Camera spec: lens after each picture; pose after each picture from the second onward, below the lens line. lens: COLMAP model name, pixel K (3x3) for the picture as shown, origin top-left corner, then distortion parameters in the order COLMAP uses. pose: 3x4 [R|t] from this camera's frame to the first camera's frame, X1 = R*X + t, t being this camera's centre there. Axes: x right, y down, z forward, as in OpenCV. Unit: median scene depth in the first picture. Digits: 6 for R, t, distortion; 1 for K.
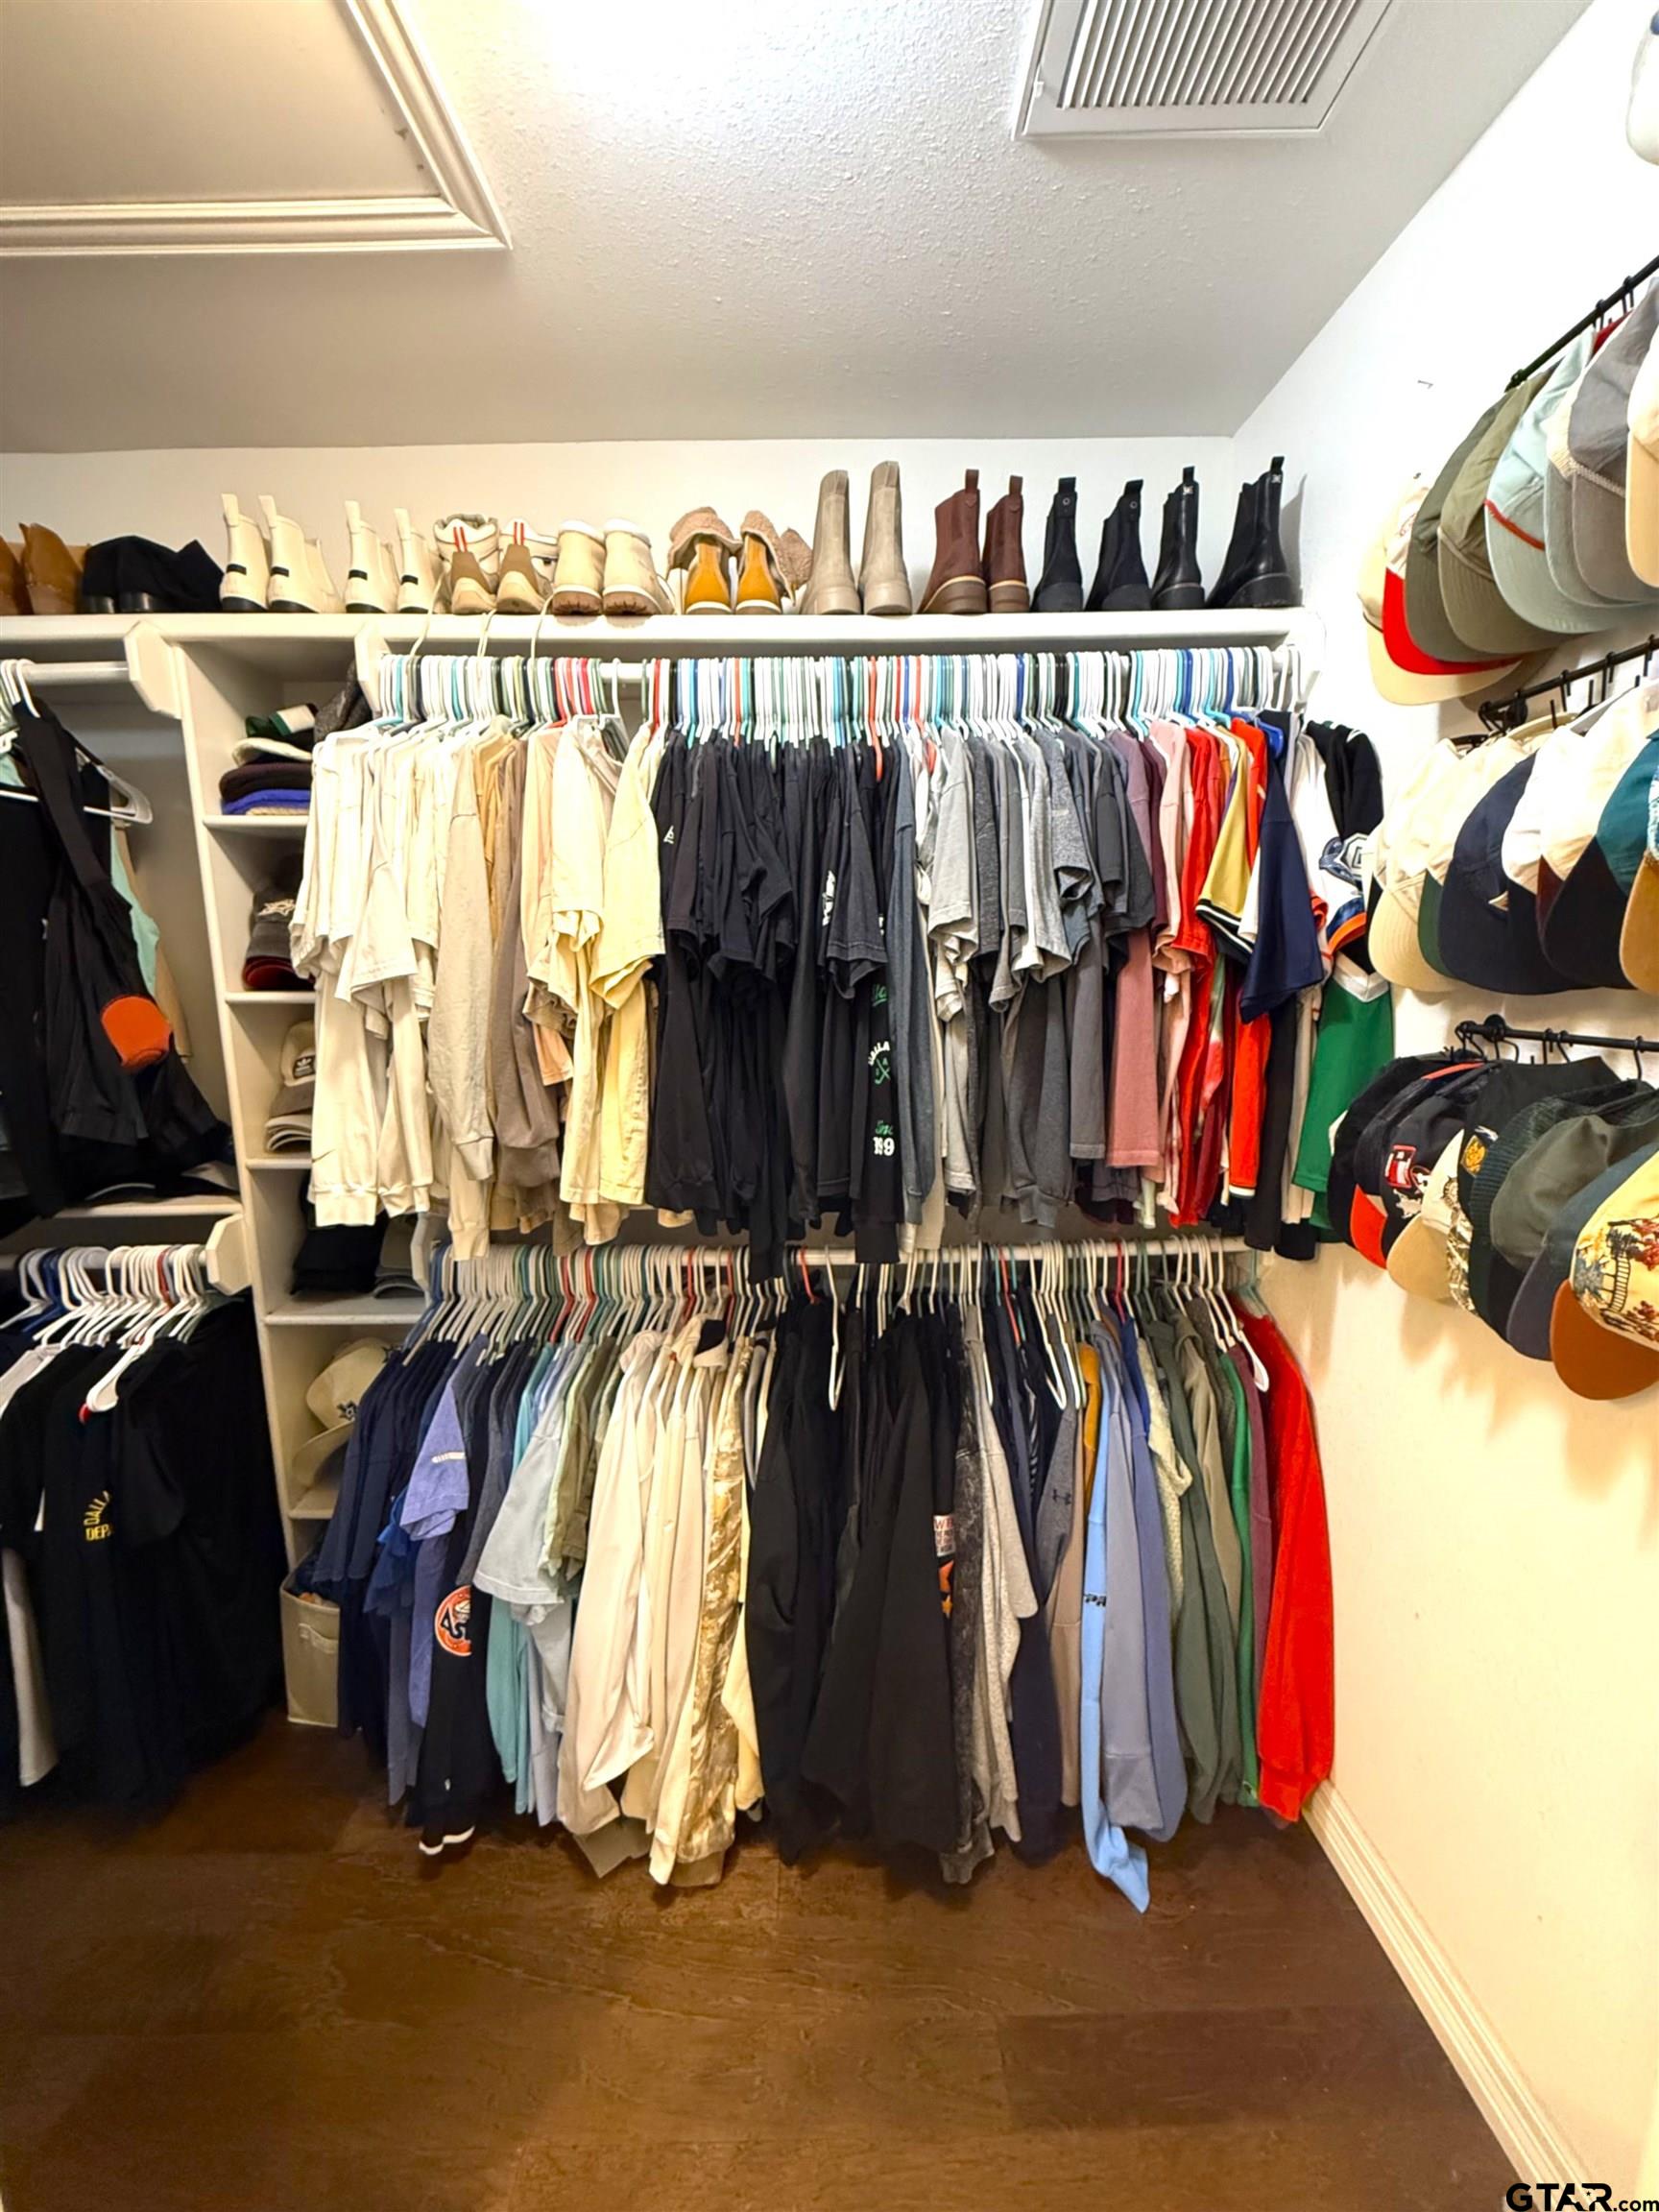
lens RADIAL K [[881.8, 0, 830.7], [0, 881.8, 1096.3], [0, 0, 1]] dist [0.000814, -0.000156]
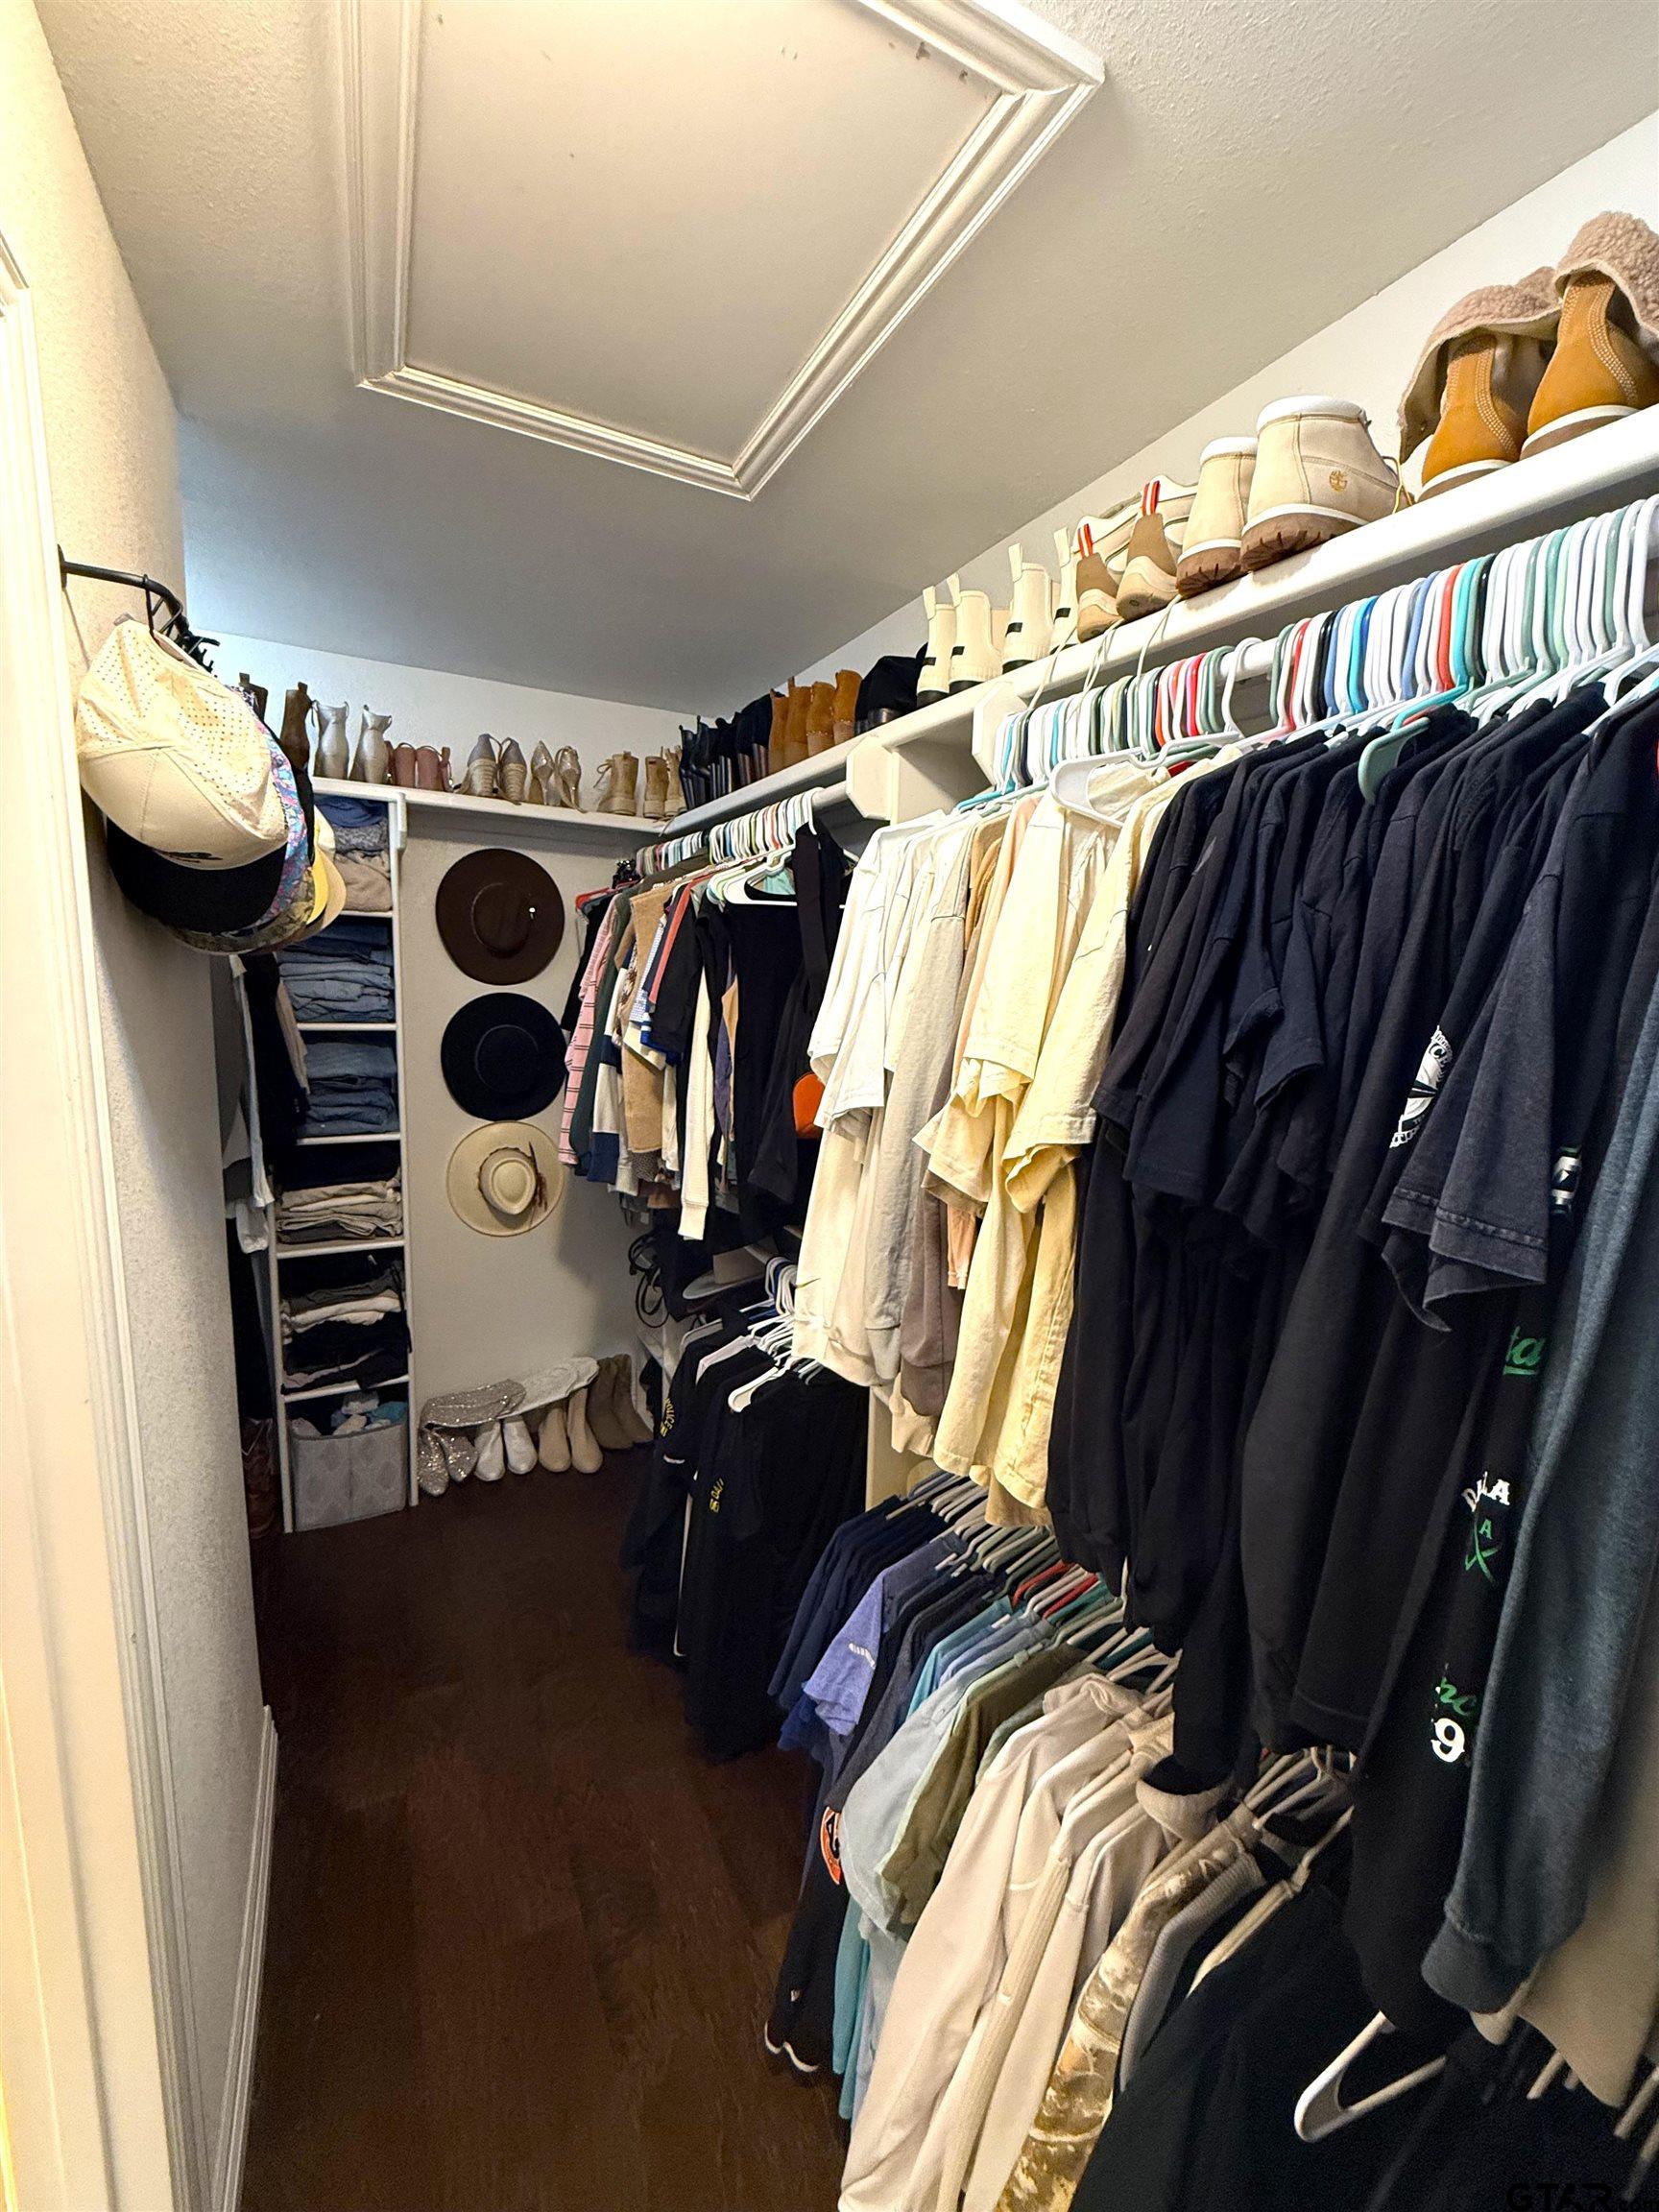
lens RADIAL K [[881.8, 0, 830.7], [0, 881.8, 1096.3], [0, 0, 1]] dist [0.000814, -0.000156]
pose [[0.451776, 0.155623, -0.878453, 0.216965], [-0.174305, 0.981088, 0.084163, -0.185929], [0.874938, 0.115096, 0.470358, 0.497411]]
